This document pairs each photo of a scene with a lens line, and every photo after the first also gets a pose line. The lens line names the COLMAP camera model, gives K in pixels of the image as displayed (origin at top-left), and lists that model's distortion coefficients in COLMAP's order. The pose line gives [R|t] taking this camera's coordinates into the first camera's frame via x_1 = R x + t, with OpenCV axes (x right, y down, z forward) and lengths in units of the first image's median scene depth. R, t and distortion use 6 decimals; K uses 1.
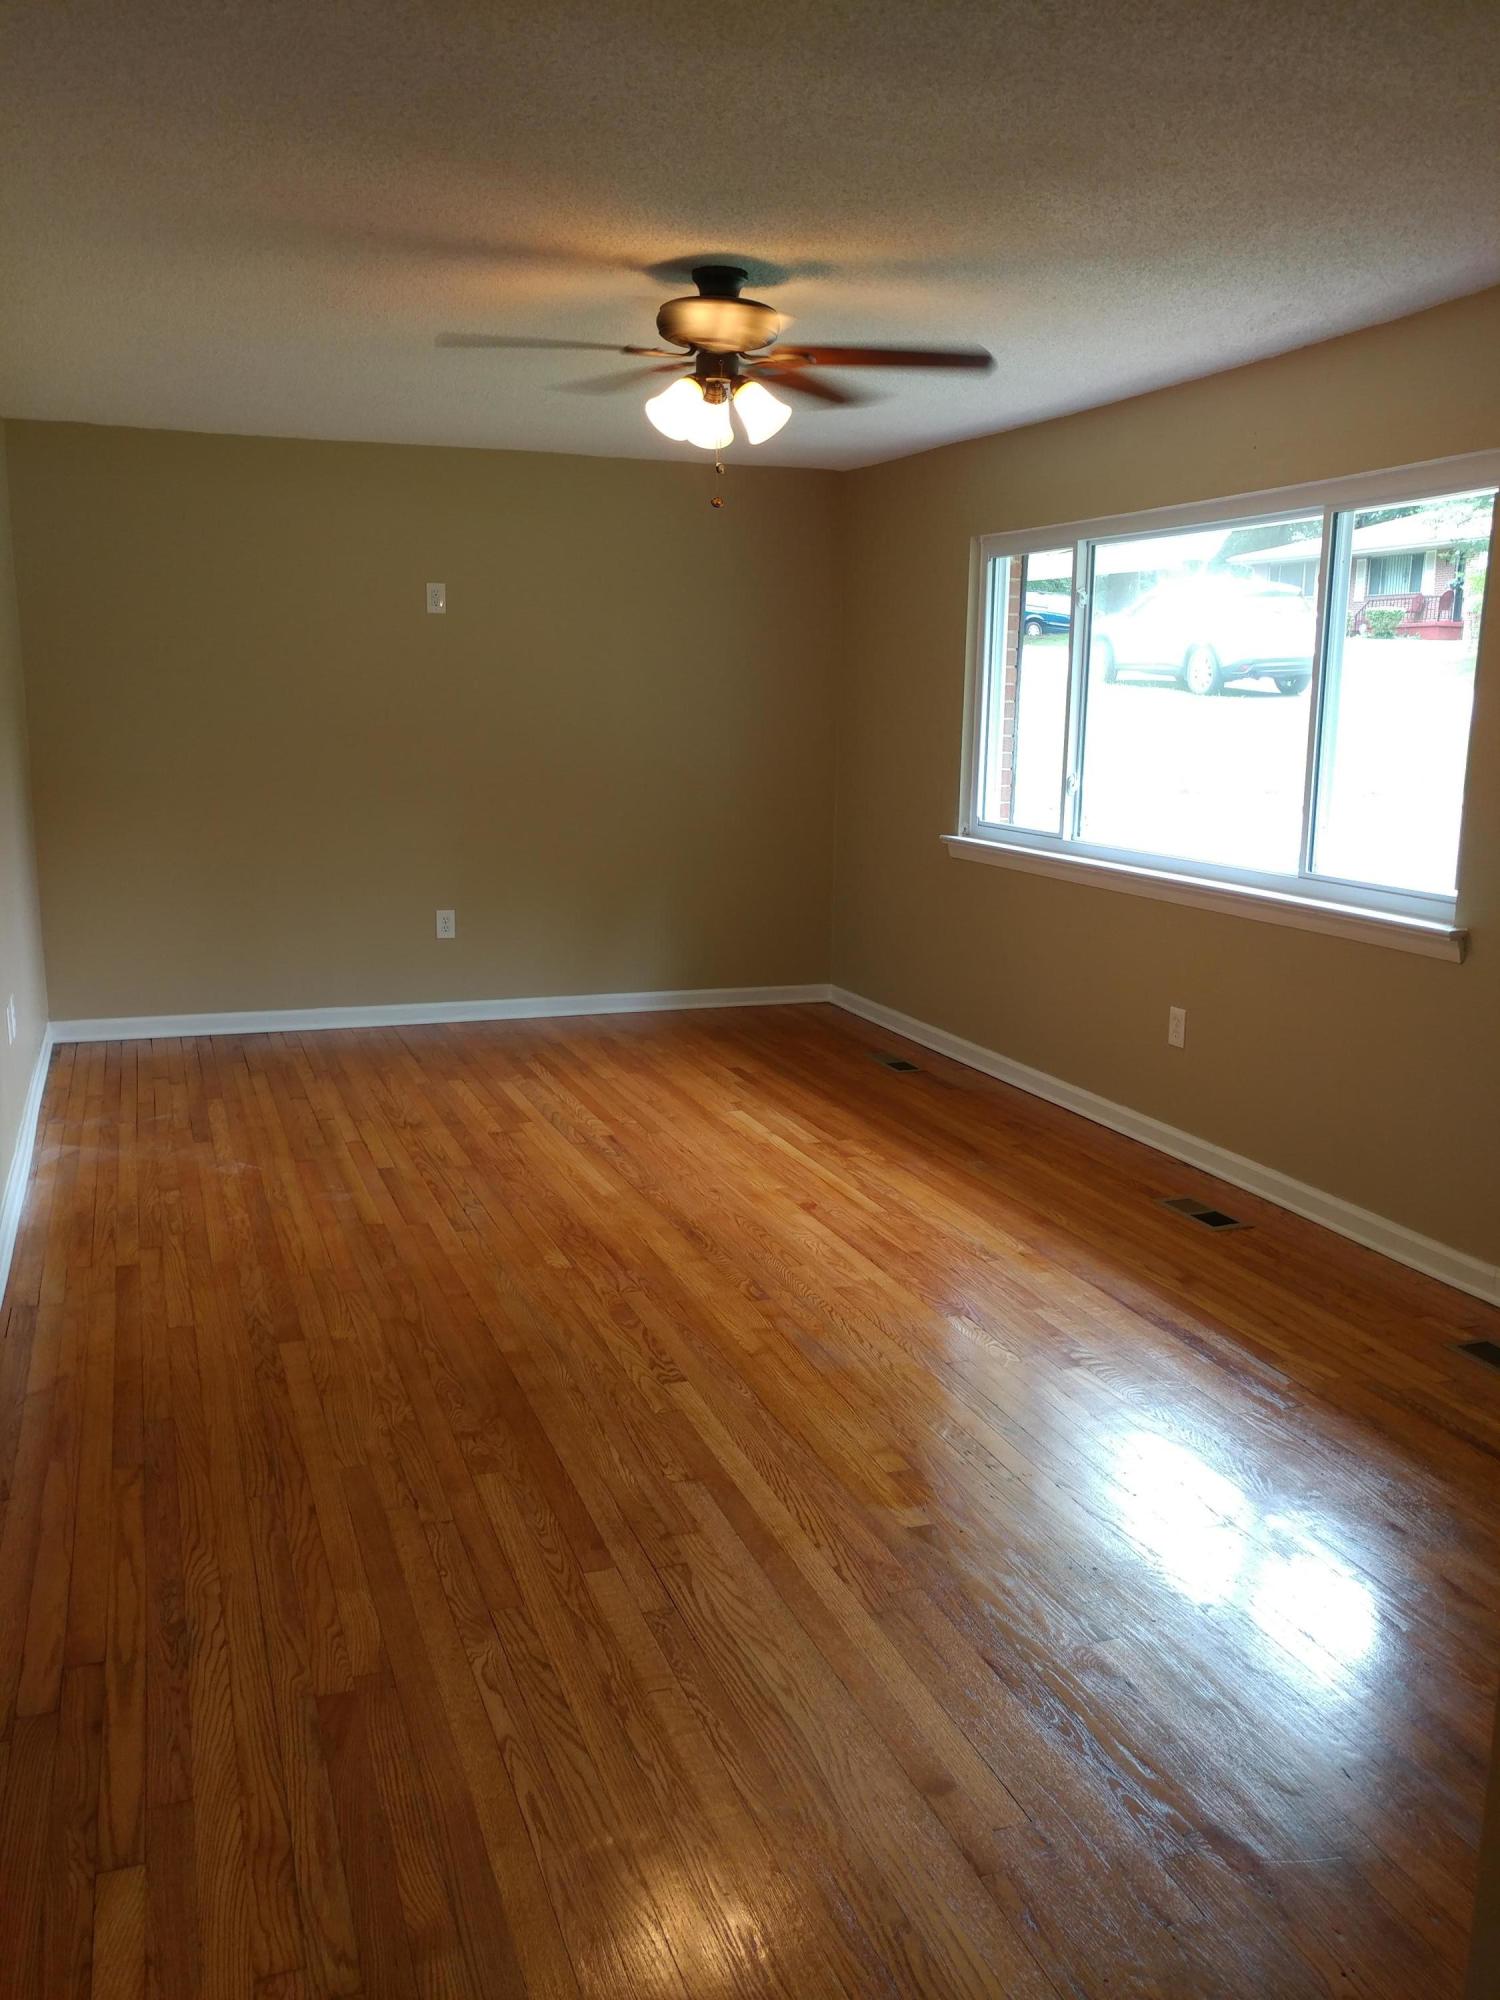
lens RADIAL K [[1665.5, 0, 750.0], [0, 1665.5, 1000.0], [0, 0, 1]] dist [0.000780, 0.010777]
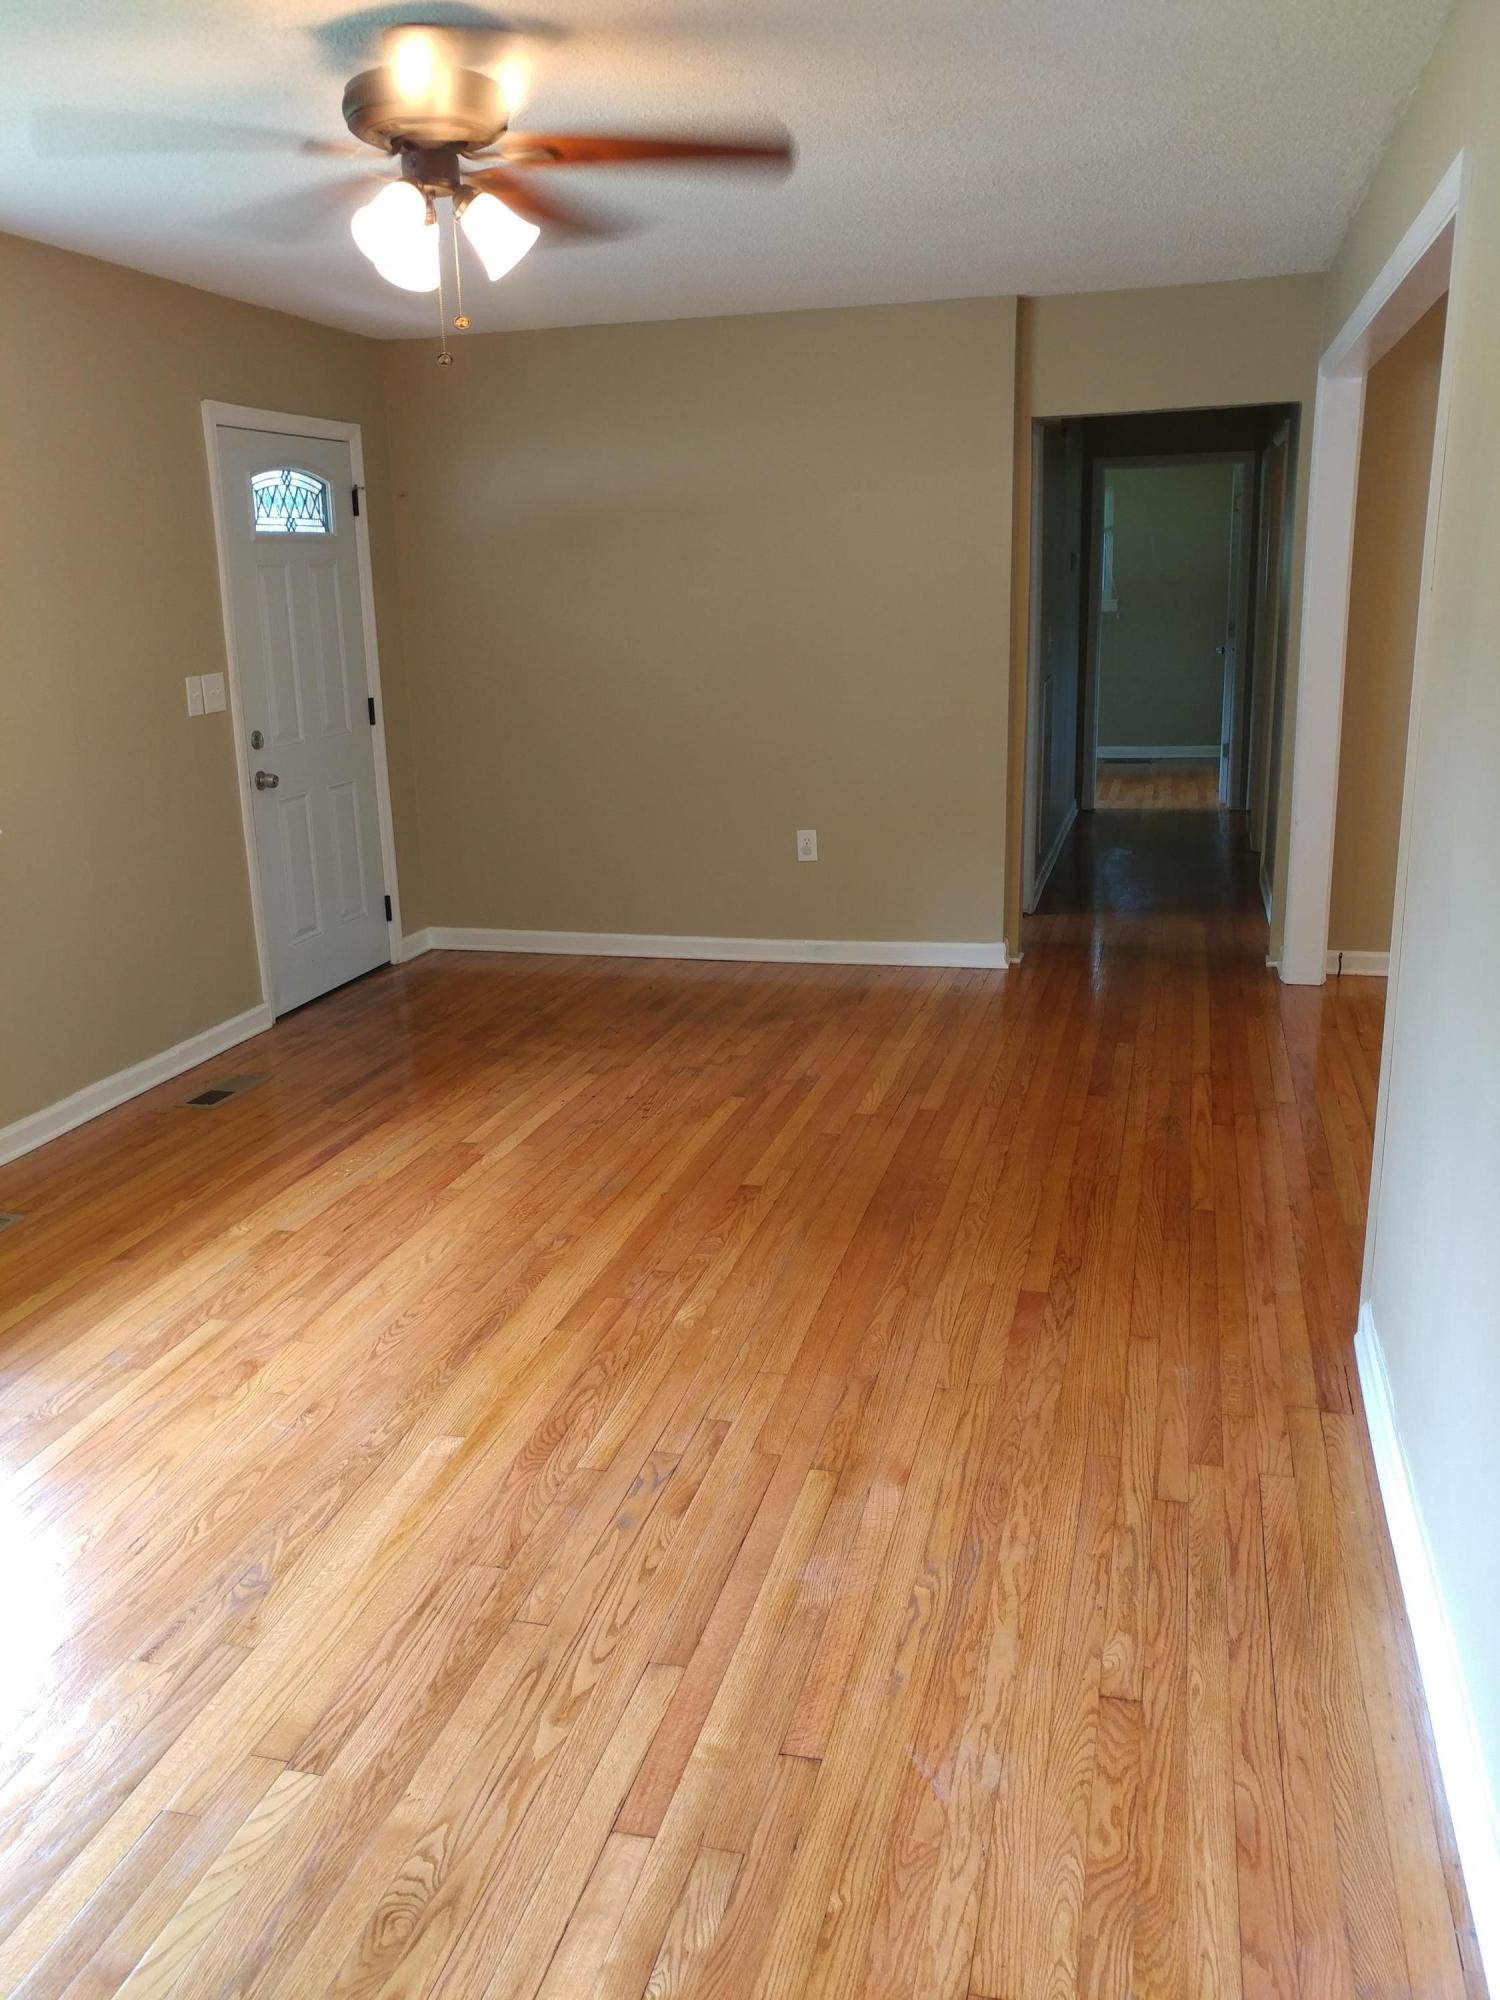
lens RADIAL K [[1665.5, 0, 750.0], [0, 1665.5, 1000.0], [0, 0, 1]] dist [0.000780, 0.010777]
pose [[-0.821795, -0.136558, 0.553177, -0.523913], [0.122496, 0.905810, 0.405589, -0.283623], [-0.556460, 0.401073, -0.727663, 1.396043]]
